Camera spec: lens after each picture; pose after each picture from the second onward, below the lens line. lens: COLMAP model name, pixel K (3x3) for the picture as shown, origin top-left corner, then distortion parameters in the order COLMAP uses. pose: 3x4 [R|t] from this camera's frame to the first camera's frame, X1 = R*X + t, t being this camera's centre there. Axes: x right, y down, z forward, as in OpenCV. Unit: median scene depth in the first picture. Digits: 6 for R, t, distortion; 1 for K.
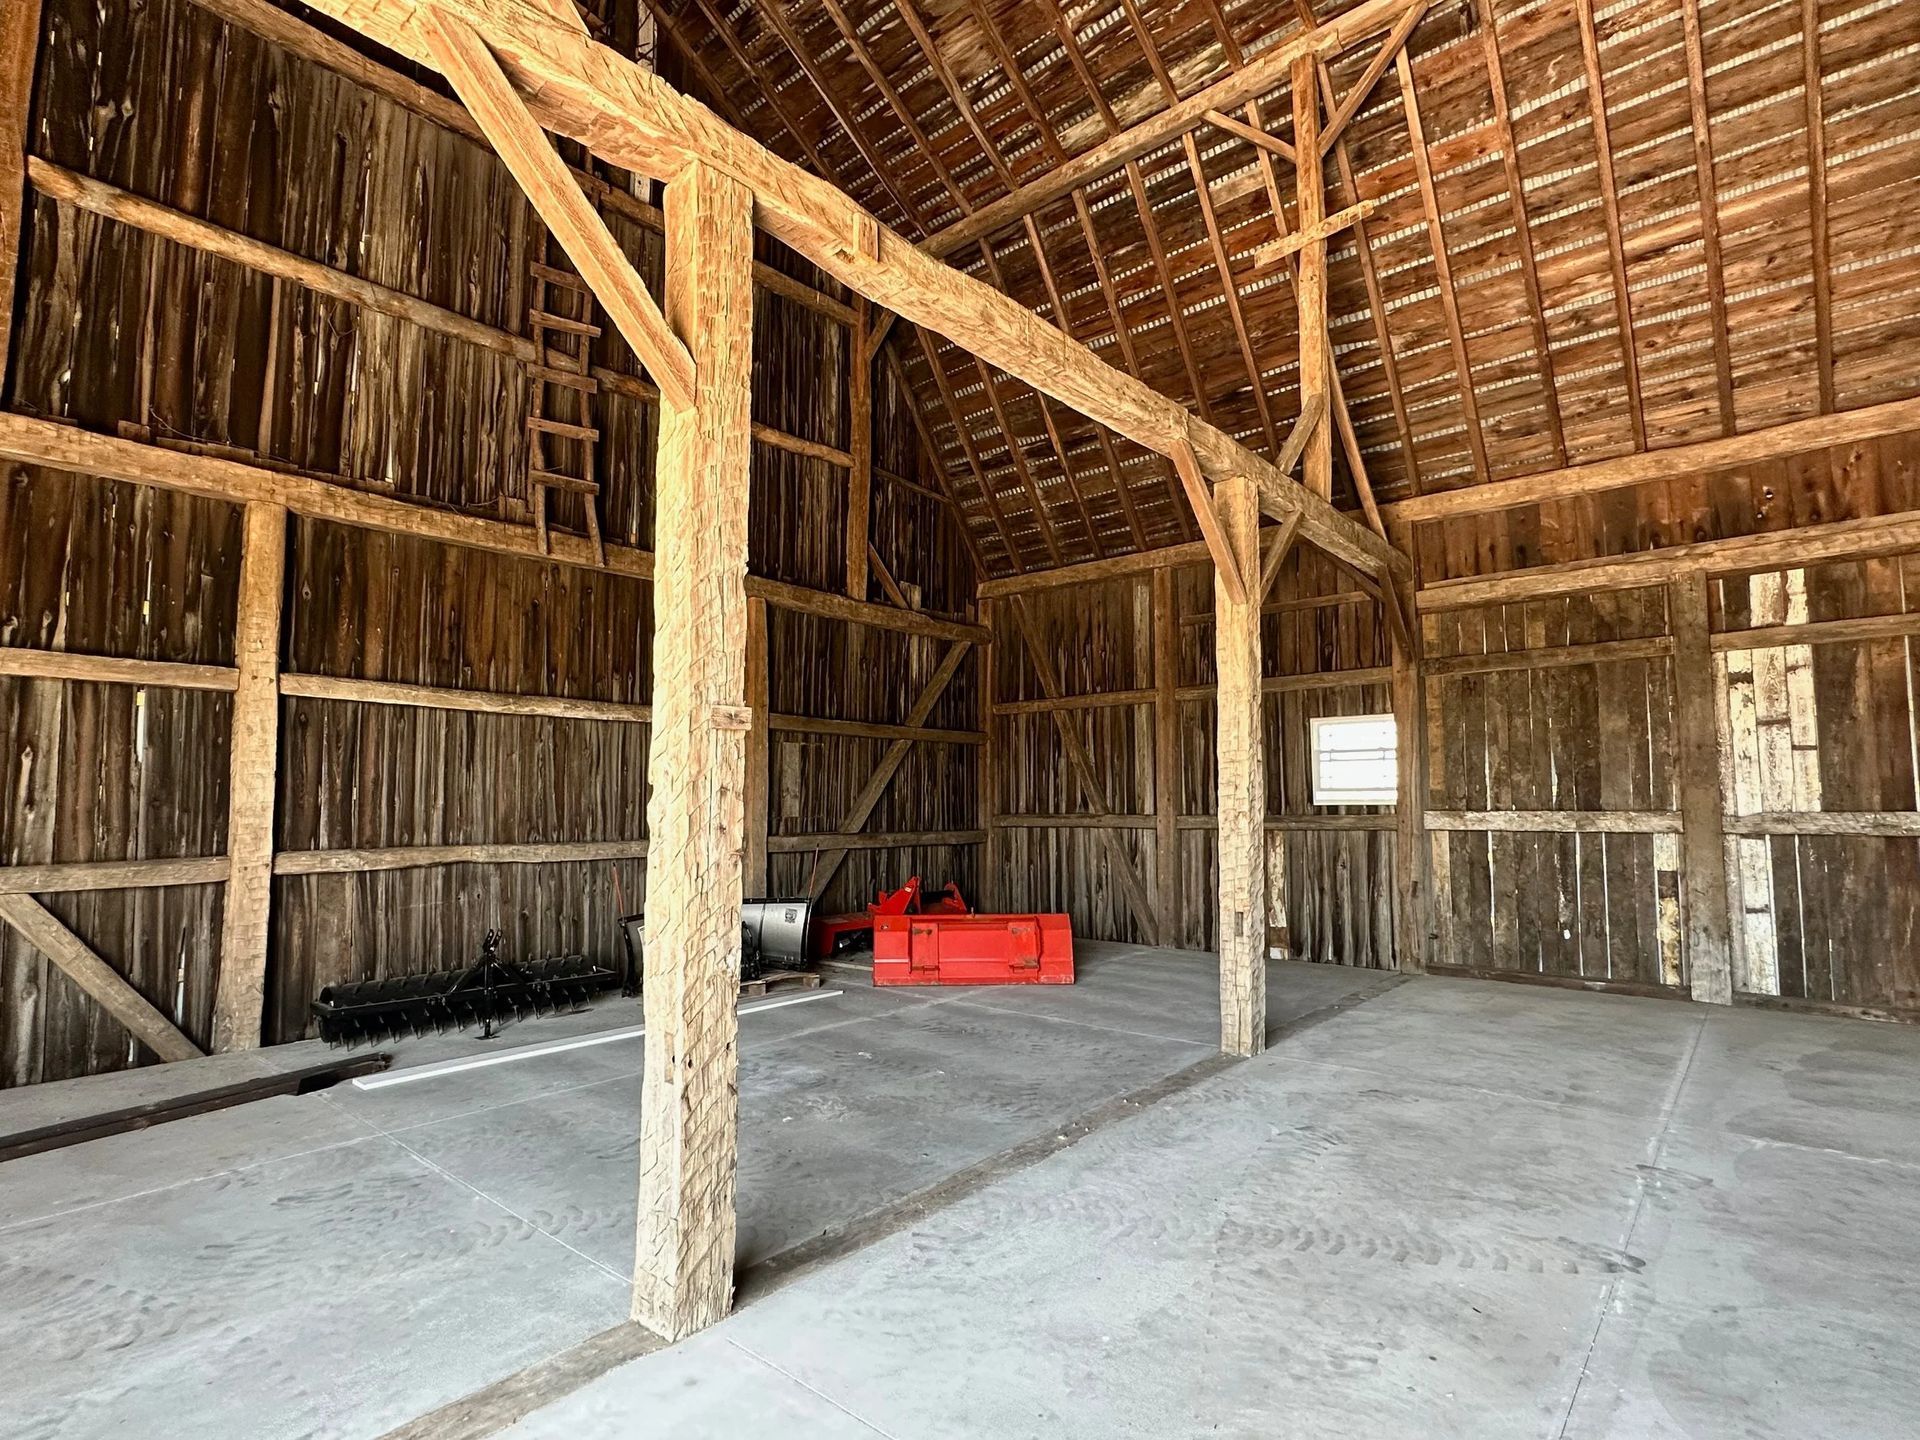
lens RADIAL K [[975.6, 0, 962.7], [0, 975.6, 711.4], [0, 0, 1]] dist [0.018081, -0.006846]
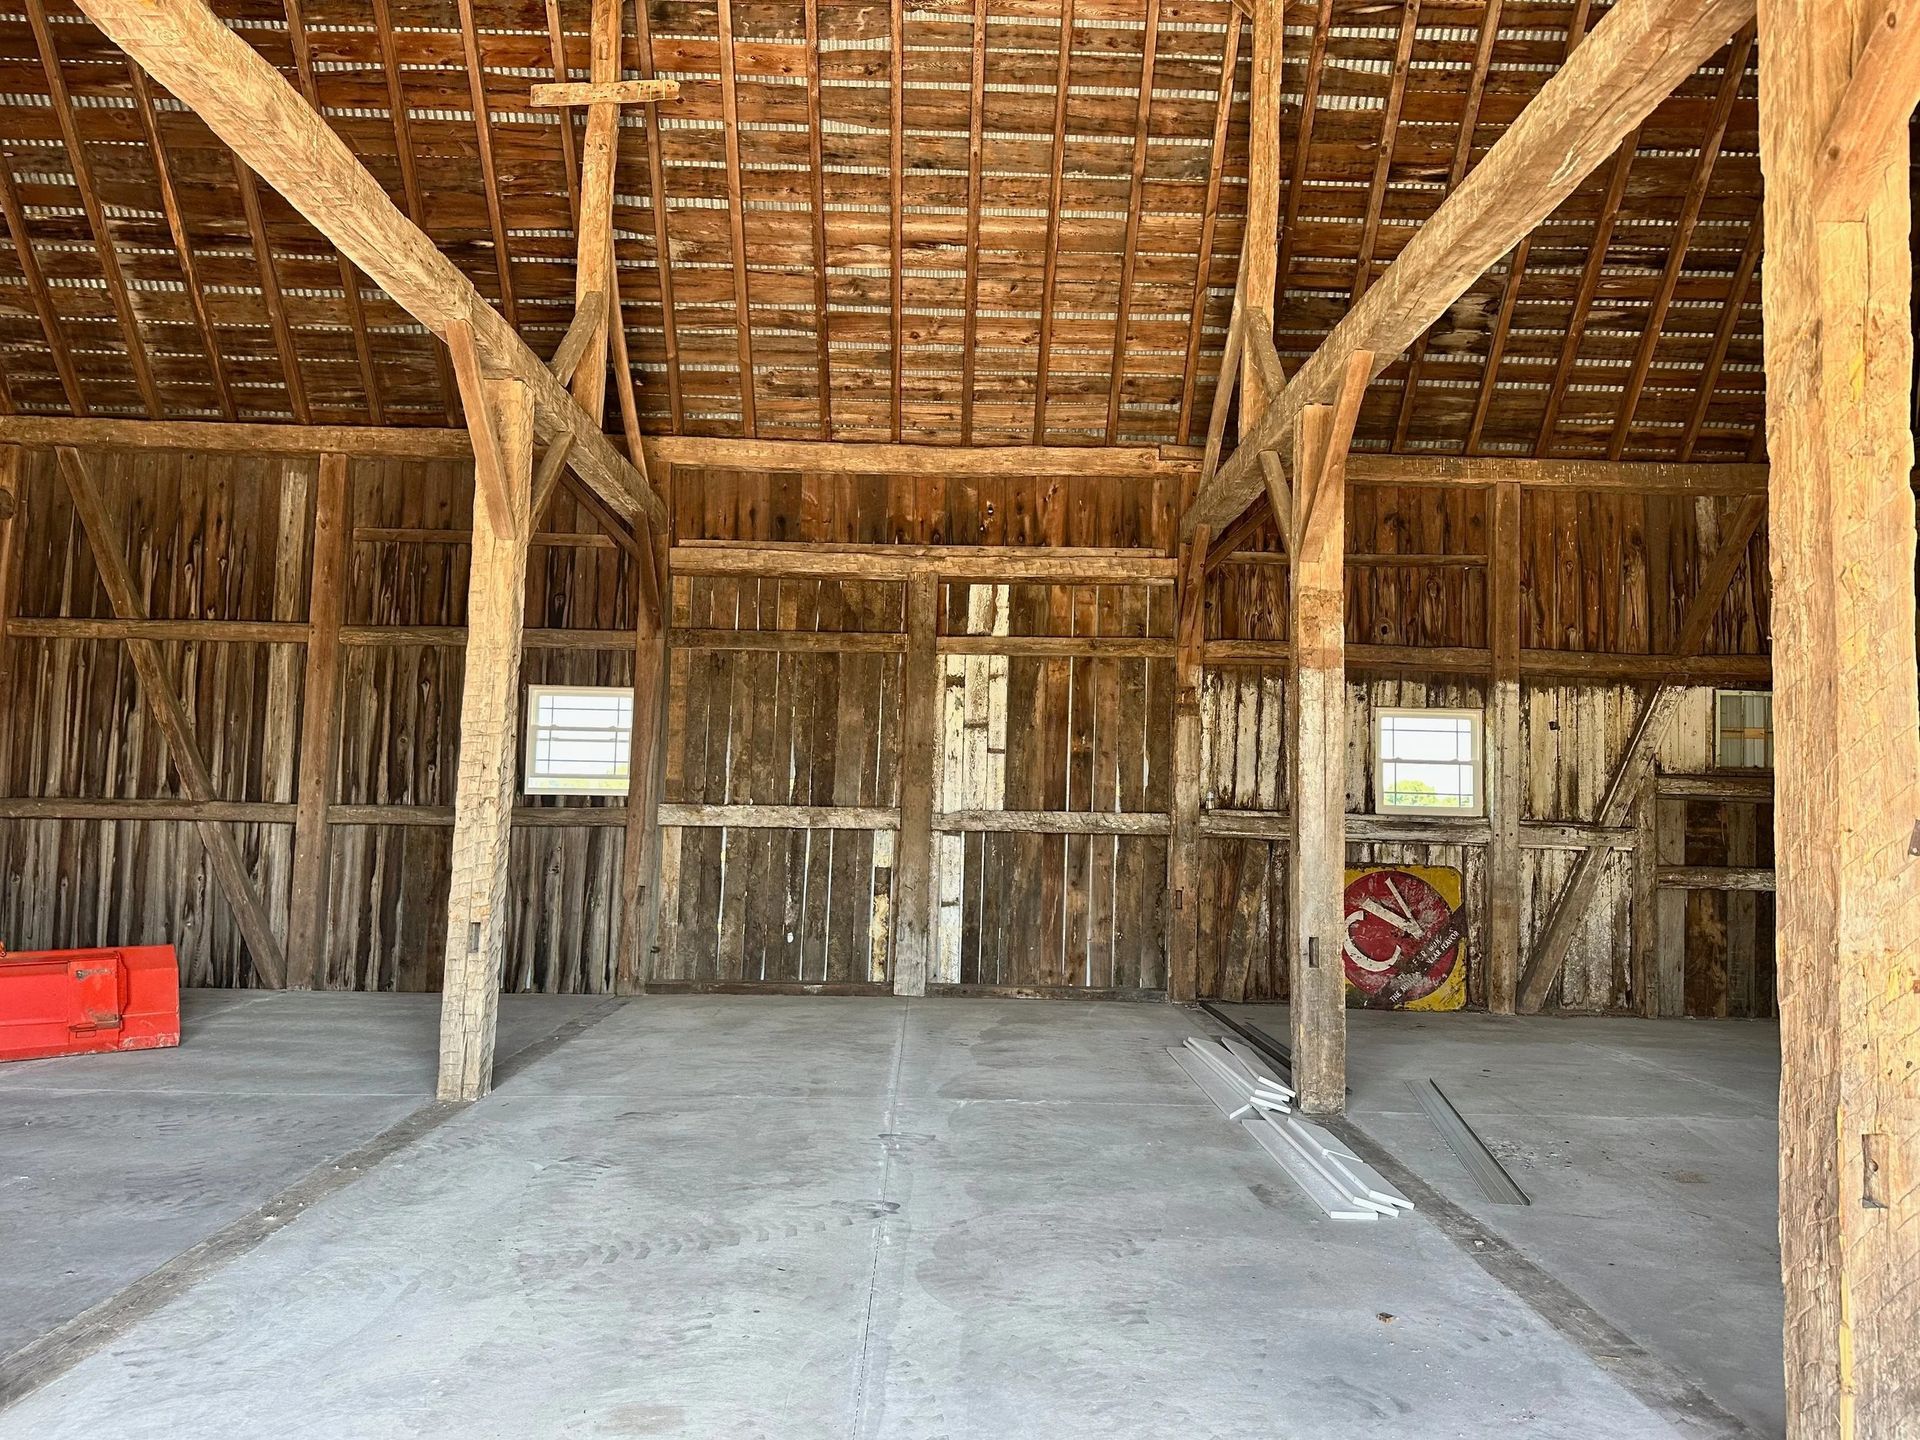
lens RADIAL K [[1398.3, 0, 959.5], [0, 1398.3, 713.7], [0, 0, 1]] dist [0.061910, -0.059176]
pose [[0.745462, 0.066560, 0.663217, -0.175807], [-0.088354, 0.996089, -0.000657, 0.000426], [-0.660667, -0.058108, 0.748427, -0.102887]]
